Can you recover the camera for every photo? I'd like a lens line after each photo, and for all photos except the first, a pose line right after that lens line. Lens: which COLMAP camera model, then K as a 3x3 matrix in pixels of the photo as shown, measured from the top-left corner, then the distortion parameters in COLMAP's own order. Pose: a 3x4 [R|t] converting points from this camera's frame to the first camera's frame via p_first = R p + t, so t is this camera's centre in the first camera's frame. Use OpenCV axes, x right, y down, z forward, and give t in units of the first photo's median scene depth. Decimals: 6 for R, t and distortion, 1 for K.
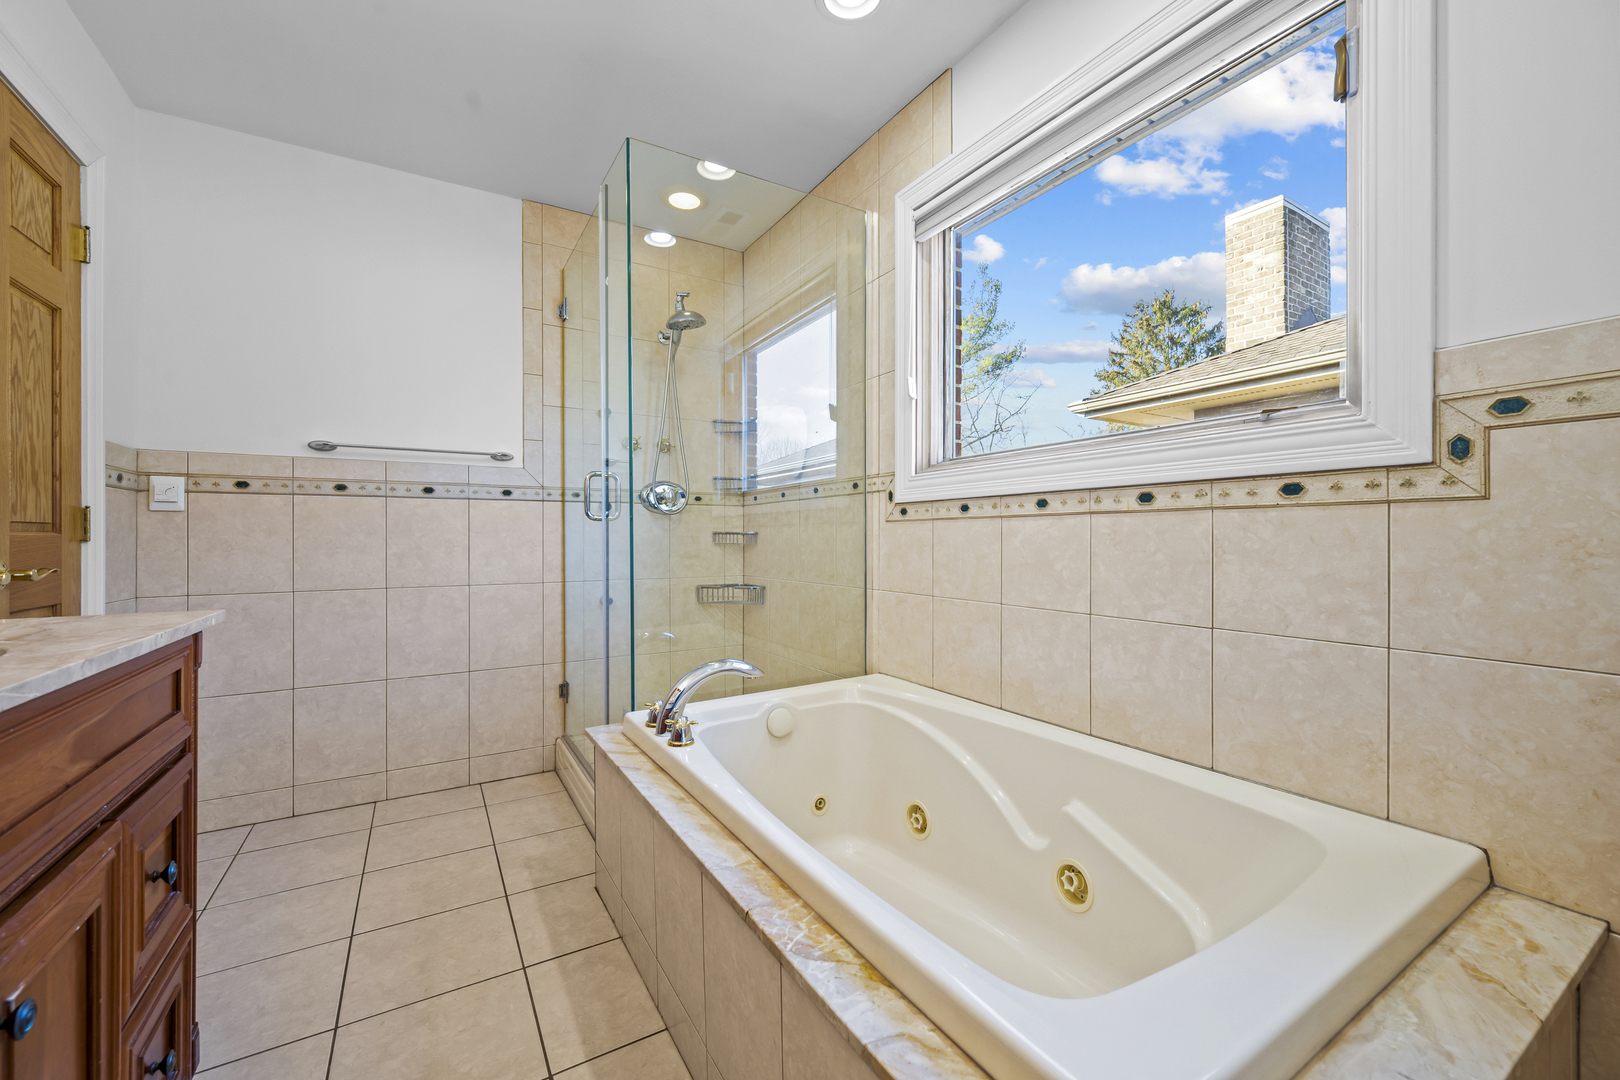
lens RADIAL K [[643.9, 0, 815.0], [0, 643.9, 538.5], [0, 0, 1]] dist [-0.001542, 0.000428]
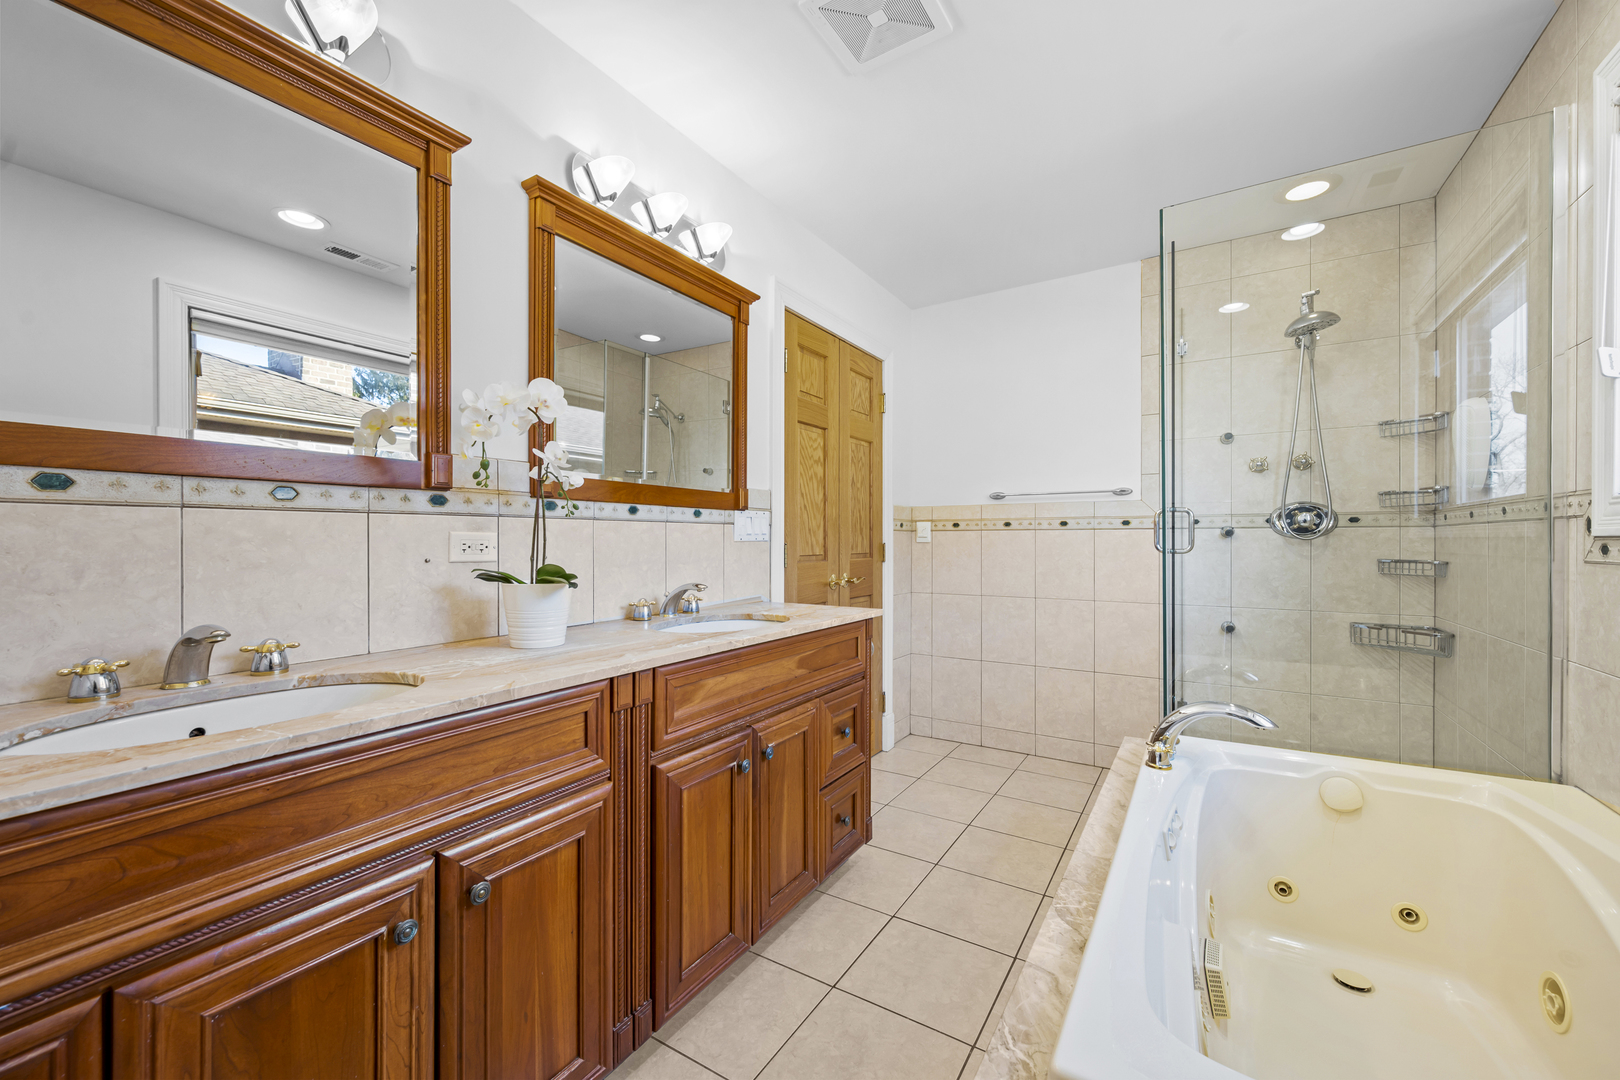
lens RADIAL K [[643.9, 0, 801.0], [0, 643.9, 539.0], [0, 0, 1]] dist [-0.001542, 0.000428]
pose [[0.434193, 0.001549, -0.900819, 0.329682], [-0.000682, 0.999999, 0.001391, -0.046765], [0.900820, 0.000010, 0.434193, -0.022849]]
